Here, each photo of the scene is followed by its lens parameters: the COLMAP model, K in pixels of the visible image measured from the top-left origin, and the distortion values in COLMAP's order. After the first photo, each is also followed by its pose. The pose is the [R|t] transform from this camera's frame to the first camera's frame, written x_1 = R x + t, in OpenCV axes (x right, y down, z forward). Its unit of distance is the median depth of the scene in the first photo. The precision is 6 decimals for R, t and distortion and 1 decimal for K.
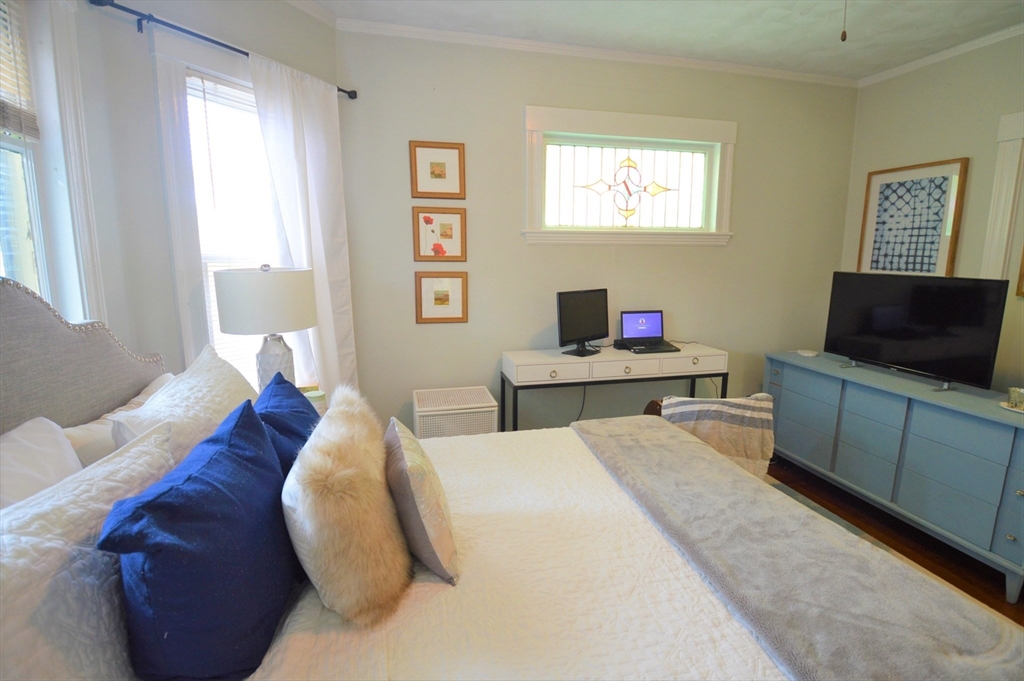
lens RADIAL K [[472.1, 0, 512.0], [0, 472.1, 340.5], [0, 0, 1]] dist [0.014047, -0.026946]
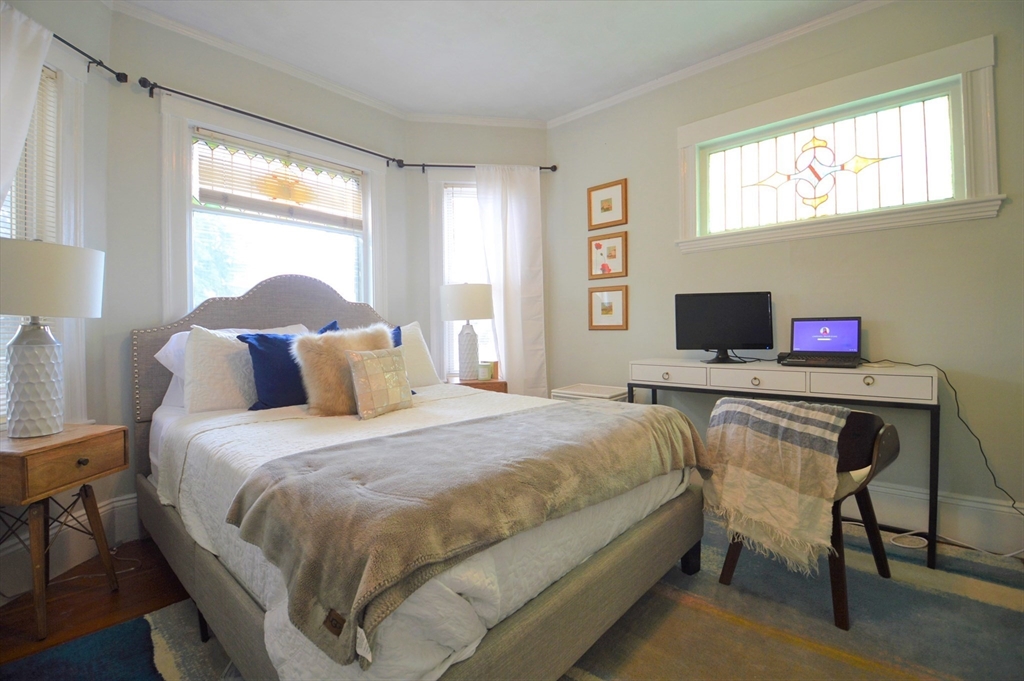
lens RADIAL K [[457.5, 0, 512.0], [0, 457.5, 340.5], [0, 0, 1]] dist [0.032992, -0.041369]
pose [[0.562167, 0.010412, -0.826958, 0.681509], [-0.125870, 0.989349, -0.073110, 0.105494], [0.817389, 0.145189, 0.557490, 0.176335]]
